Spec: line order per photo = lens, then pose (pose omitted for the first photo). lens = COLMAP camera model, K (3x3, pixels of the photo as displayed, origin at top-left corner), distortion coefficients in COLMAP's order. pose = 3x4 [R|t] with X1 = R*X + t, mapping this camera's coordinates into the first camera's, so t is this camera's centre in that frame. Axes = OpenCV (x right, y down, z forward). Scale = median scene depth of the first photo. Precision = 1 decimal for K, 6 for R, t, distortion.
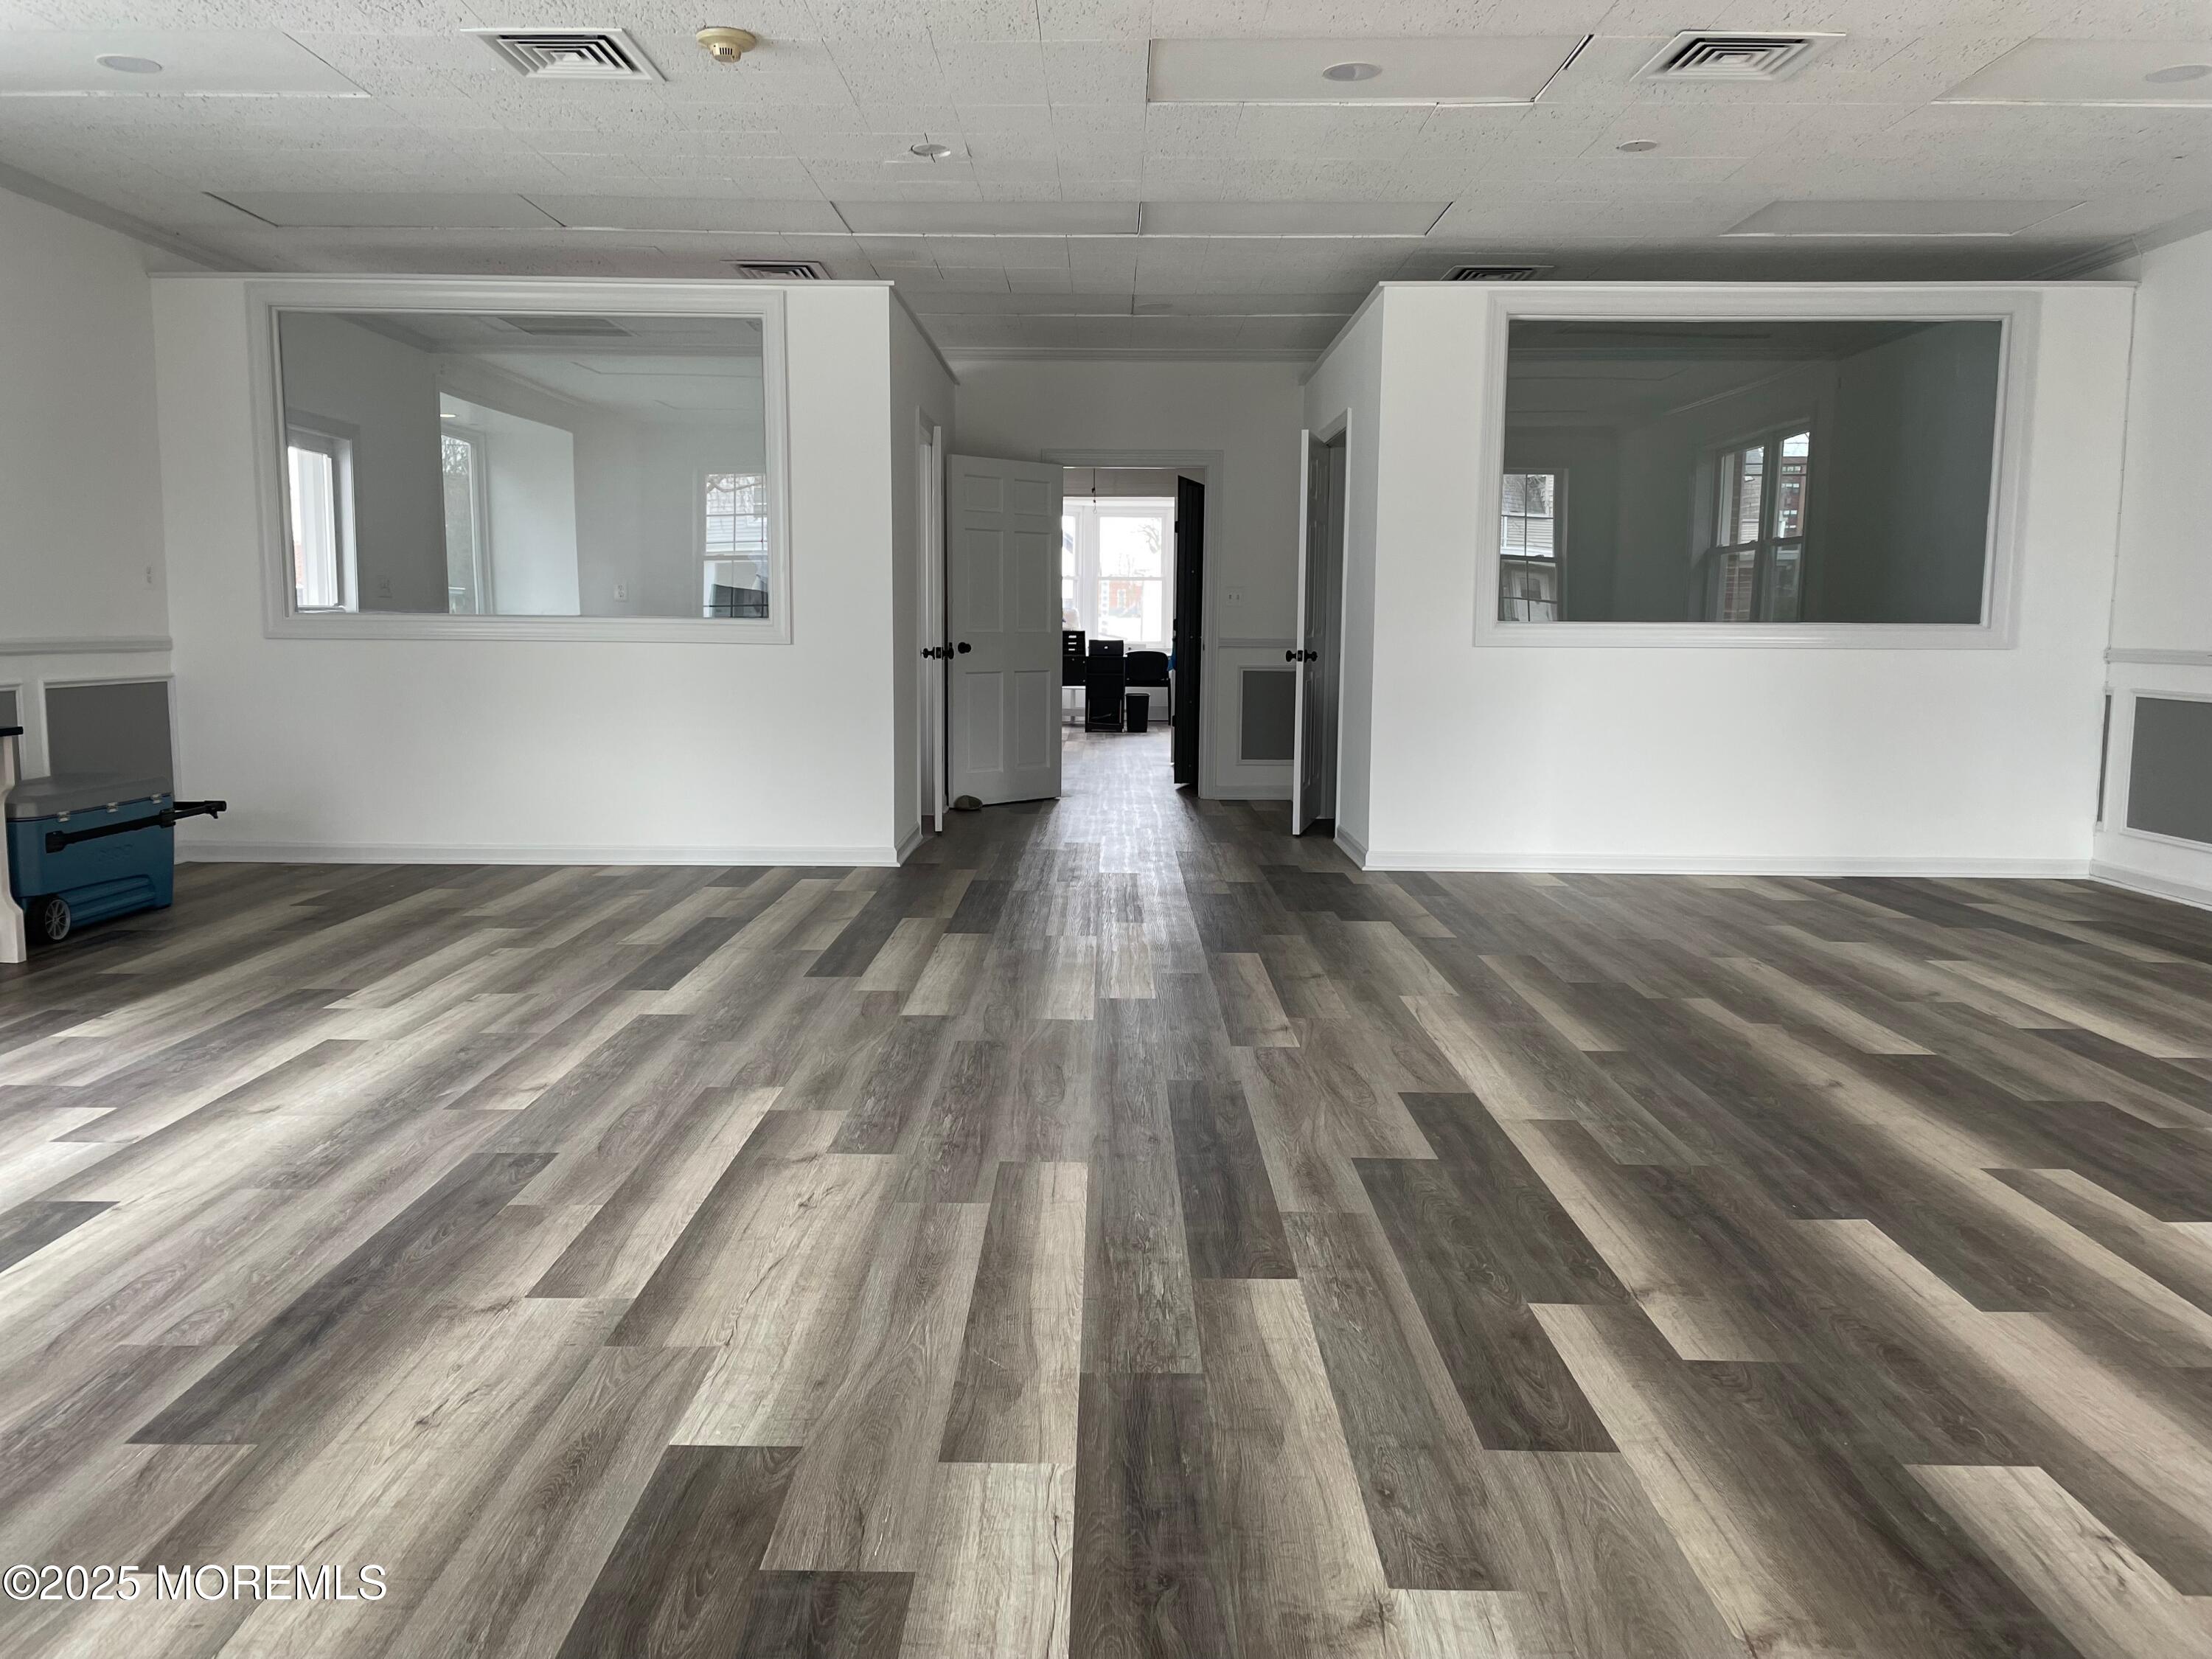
lens RADIAL K [[1661.1, 0, 1100.9], [0, 1661.1, 829.4], [0, 0, 1]] dist [0.010820, 0.003008]
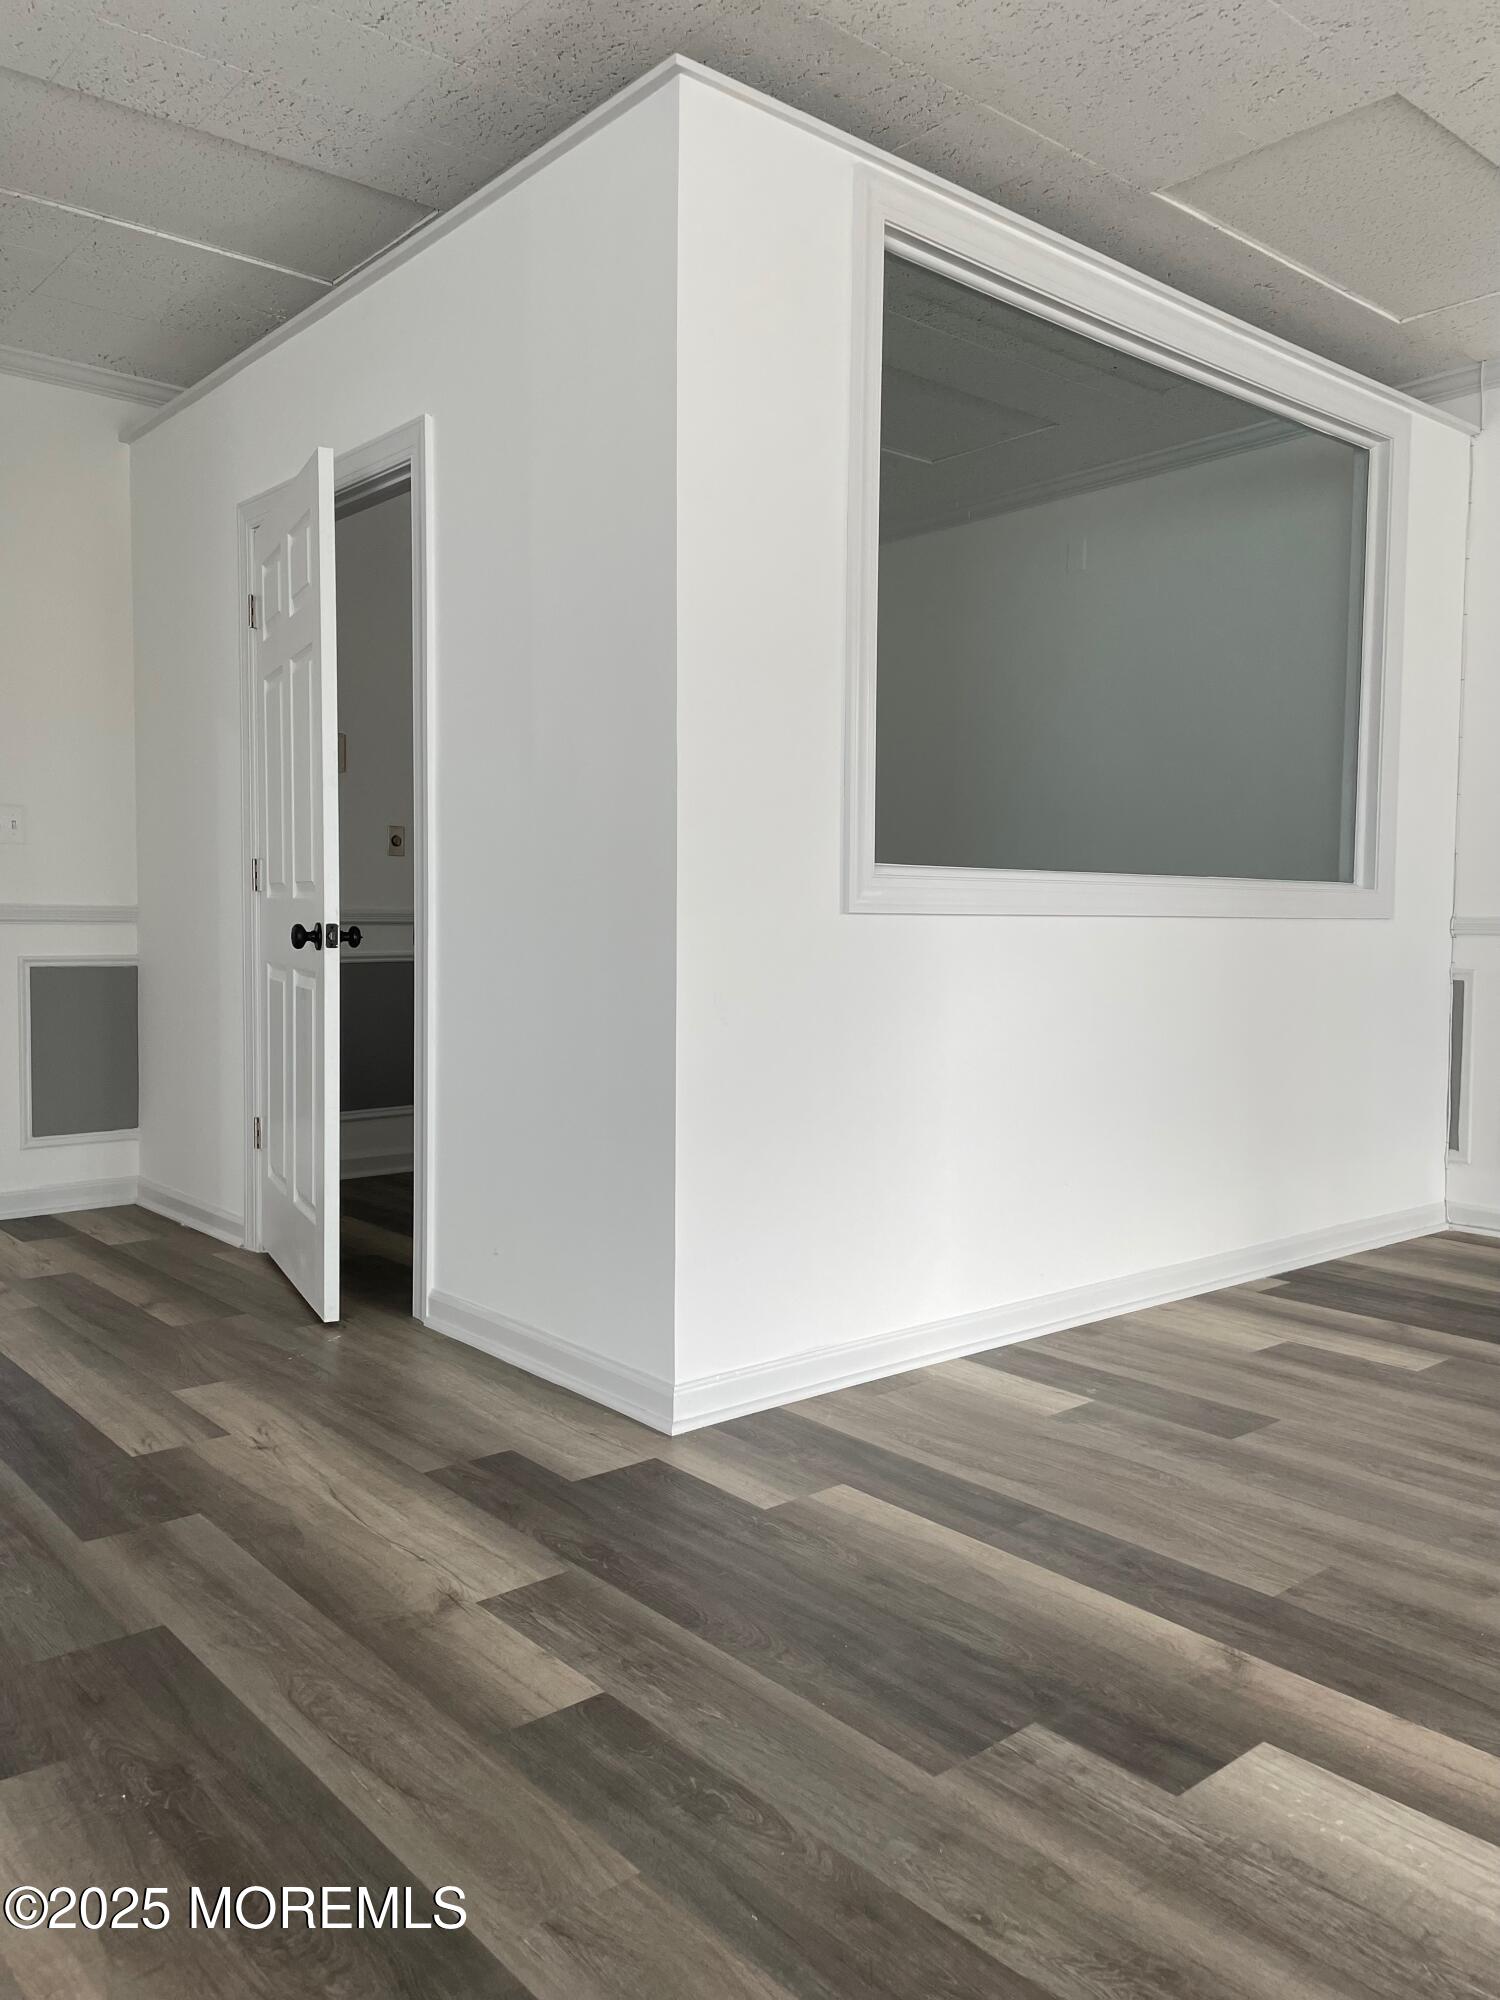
lens RADIAL K [[1501.9, 0, 754.8], [0, 1501.9, 1011.7], [0, 0, 1]] dist [0.010820, 0.003008]
pose [[0.757487, -0.039927, 0.651628, -0.072044], [0.075145, 0.996826, -0.026274, -0.071639], [-0.648511, 0.068869, 0.758083, 0.684241]]
